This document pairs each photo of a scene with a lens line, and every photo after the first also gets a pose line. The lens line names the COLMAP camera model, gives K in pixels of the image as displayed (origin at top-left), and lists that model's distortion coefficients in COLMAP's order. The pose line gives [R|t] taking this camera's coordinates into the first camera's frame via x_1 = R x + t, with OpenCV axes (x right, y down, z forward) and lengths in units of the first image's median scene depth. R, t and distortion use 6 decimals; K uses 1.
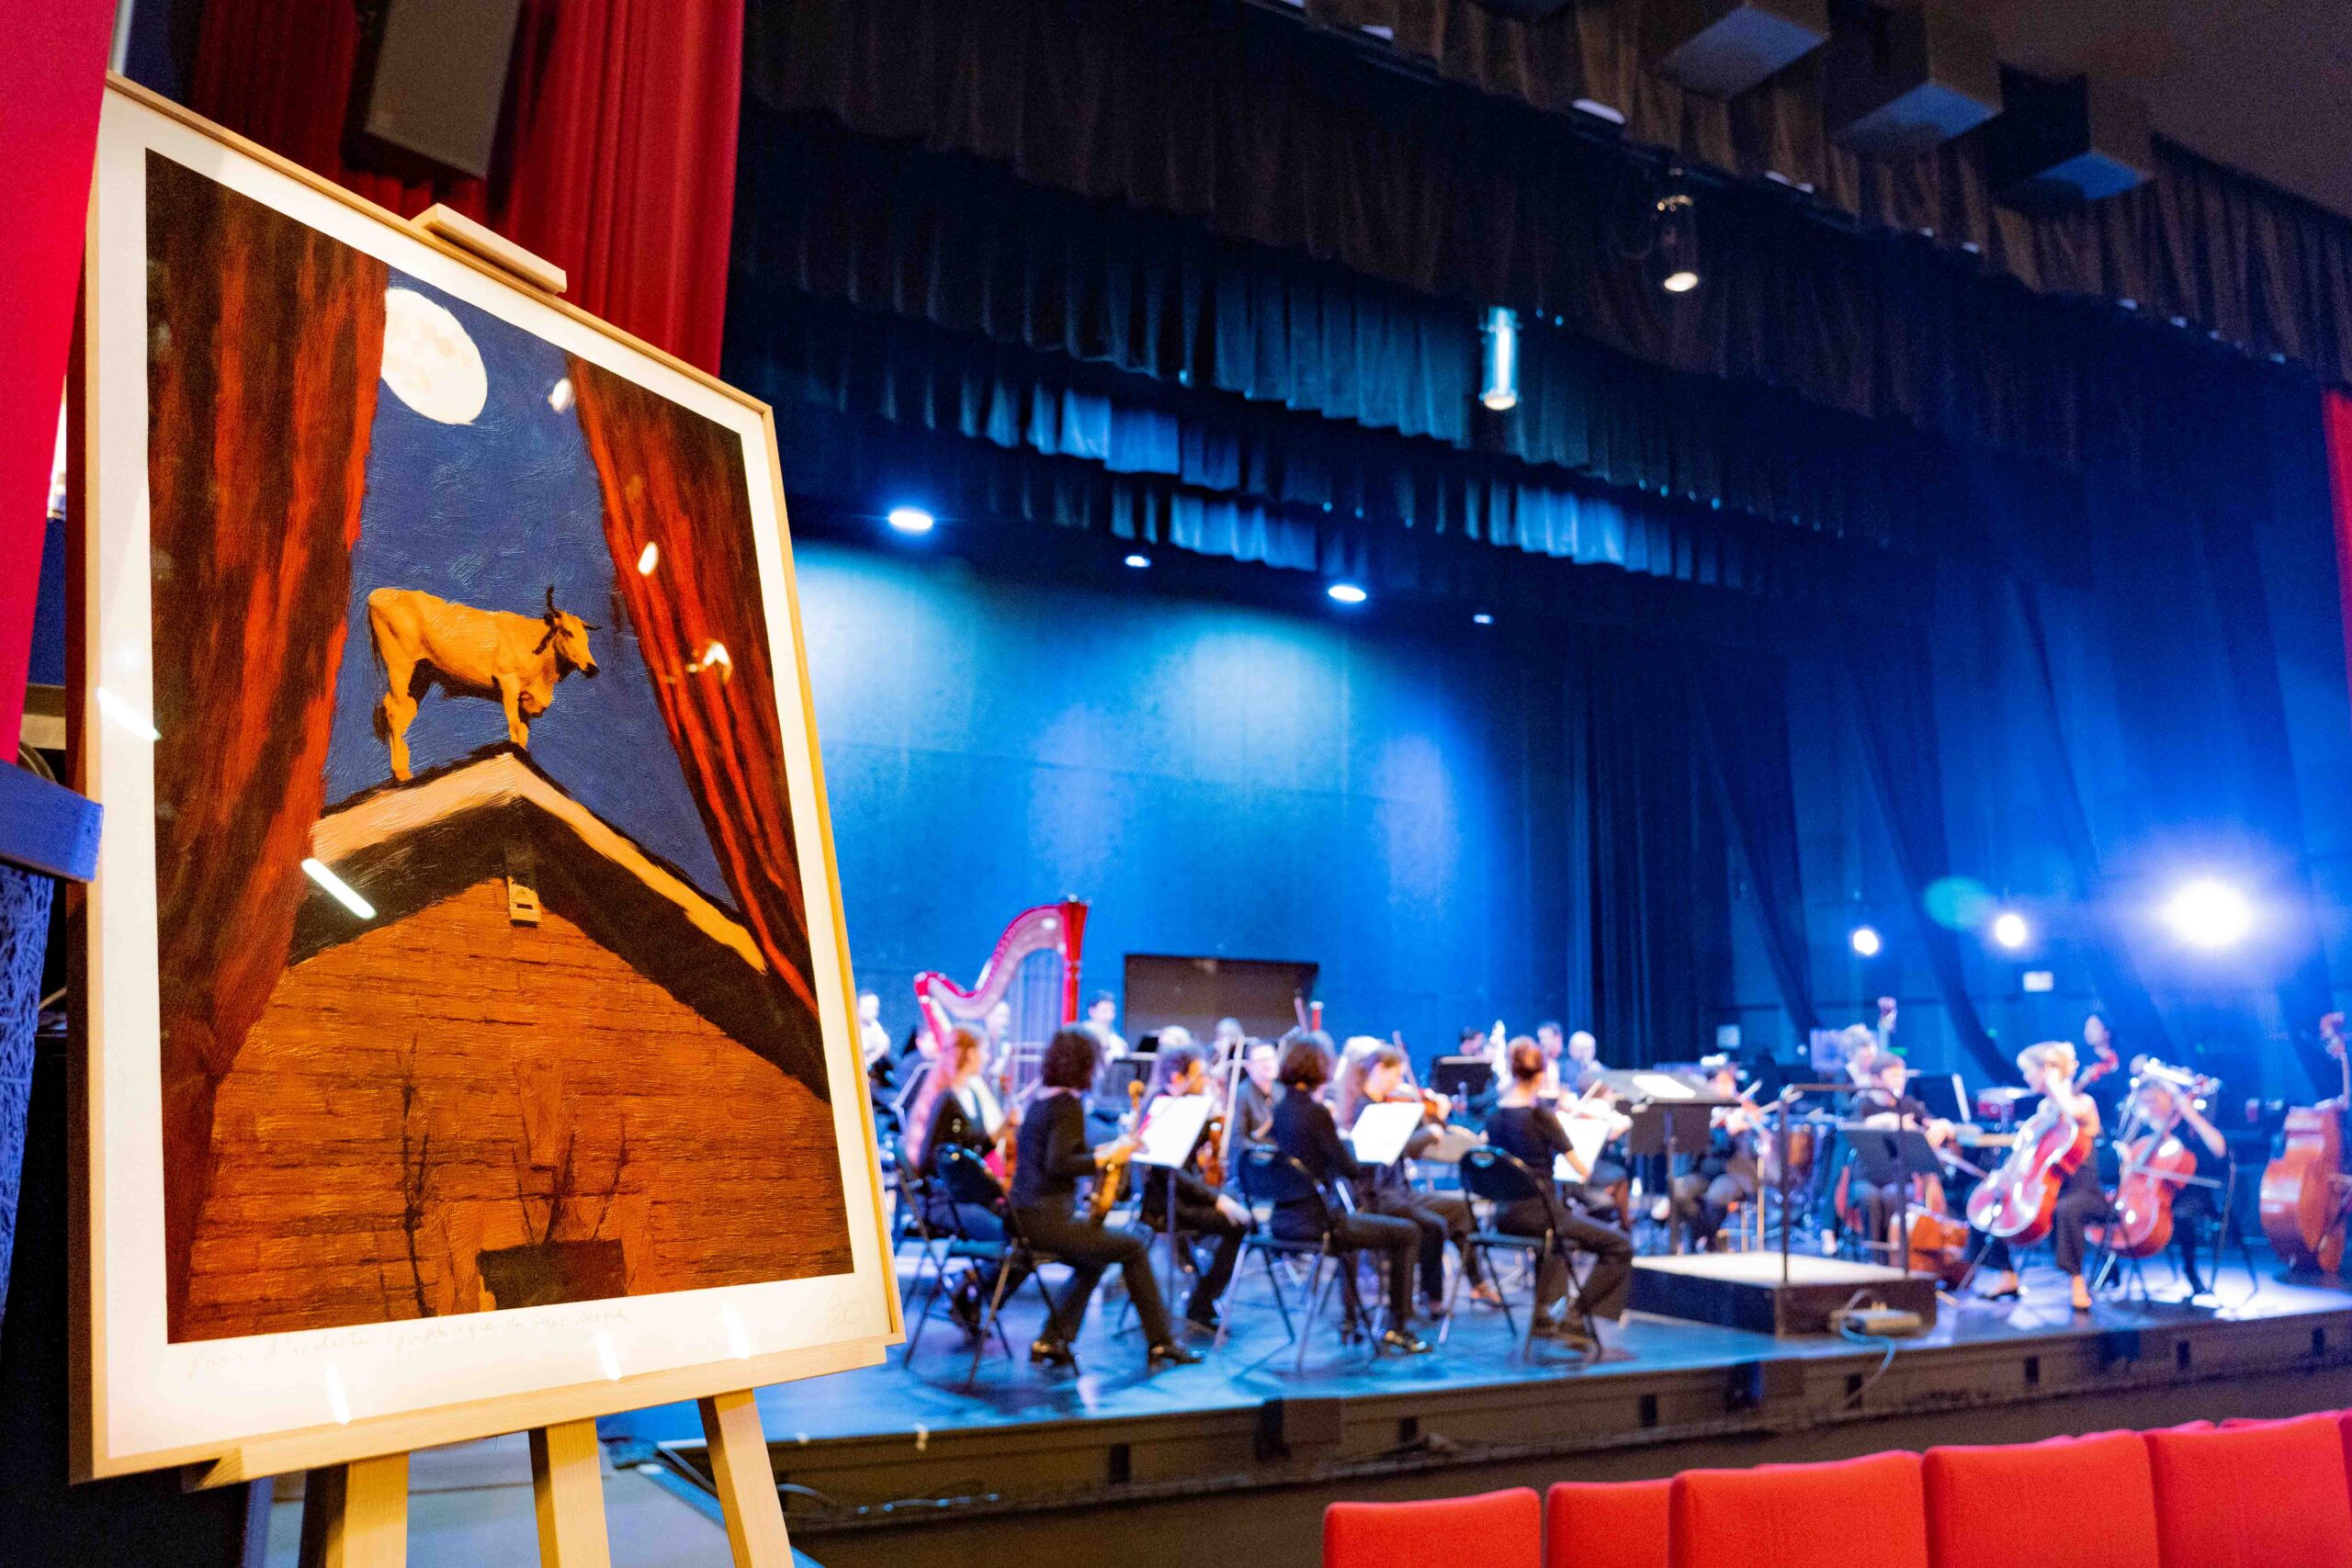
lens RADIAL K [[1680.8, 0, 1176.0], [0, 1680.8, 784.0], [0, 0, 1]] dist [-0.001498, 0.002621]
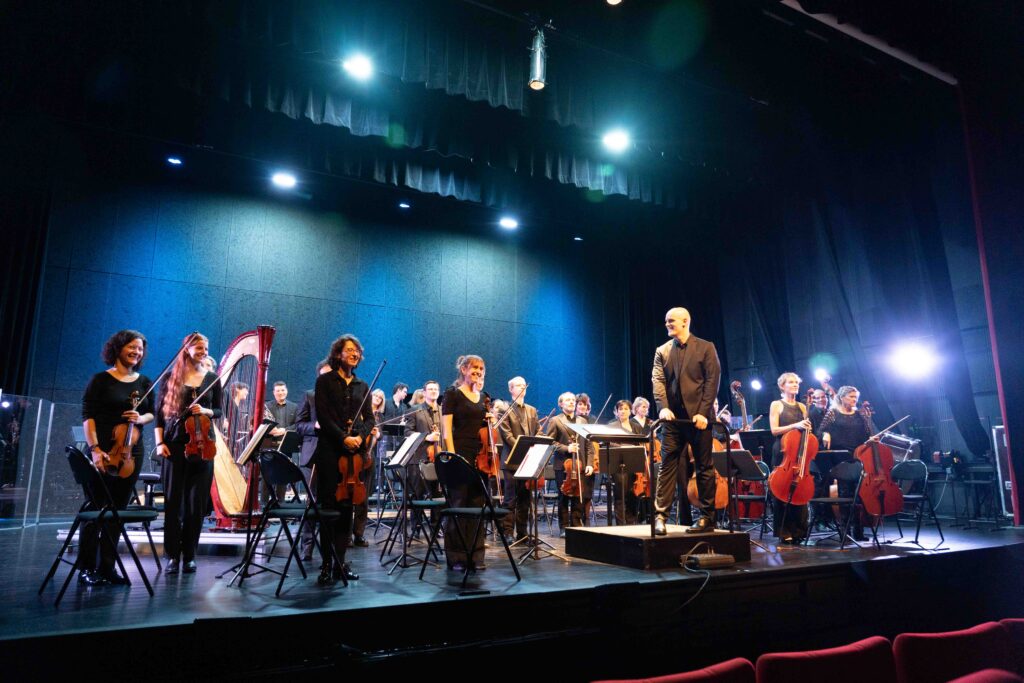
lens RADIAL K [[670.2, 0, 512.0], [0, 670.2, 341.5], [0, 0, 1]] dist [0.000447, -0.000489]
pose [[0.999908, -0.012736, 0.004765, 0.113995], [0.012815, 0.999774, -0.016951, 0.058105], [-0.004548, 0.017011, 0.999845, 0.172525]]
